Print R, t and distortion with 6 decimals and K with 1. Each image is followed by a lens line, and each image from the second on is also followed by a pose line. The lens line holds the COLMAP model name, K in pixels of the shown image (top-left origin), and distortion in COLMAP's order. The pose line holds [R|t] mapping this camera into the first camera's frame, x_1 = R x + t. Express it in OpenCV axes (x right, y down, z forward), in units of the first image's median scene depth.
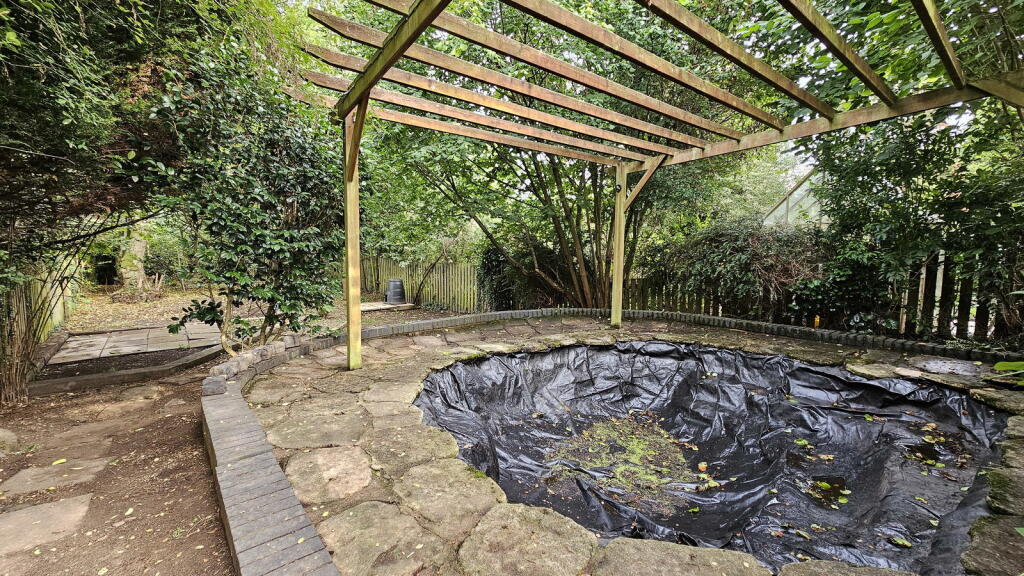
lens RADIAL K [[419.4, 0, 512.2], [0, 419.4, 288.7], [0, 0, 1]] dist [0.001438, -0.000258]
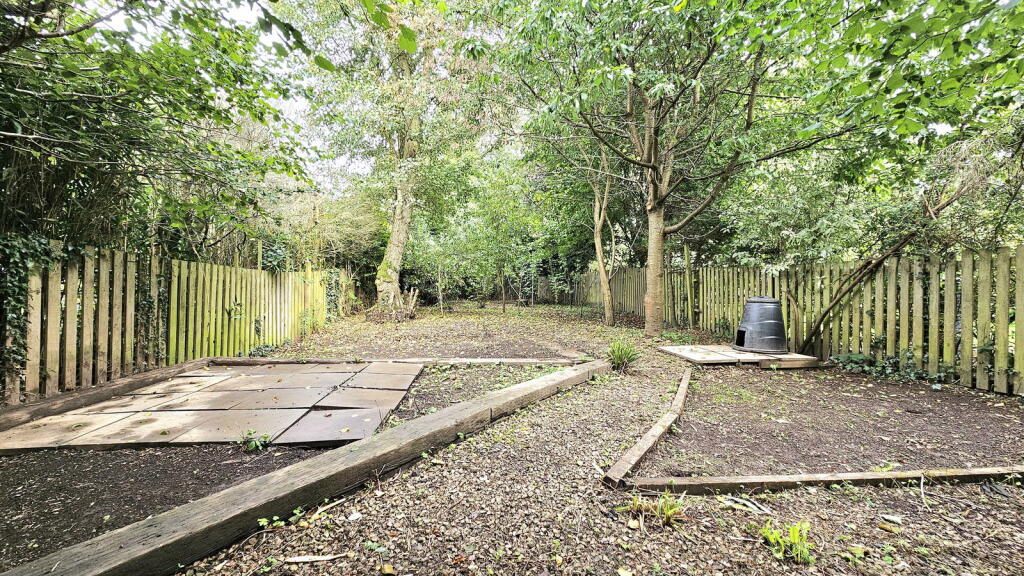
lens RADIAL K [[419.4, 0, 513.4], [0, 419.4, 286.0], [0, 0, 1]] dist [0.001438, -0.000258]
pose [[0.823862, -0.003489, -0.566780, -0.244915], [-0.051038, 0.995462, -0.080316, 0.015053], [0.564488, 0.095096, 0.819945, 0.468290]]
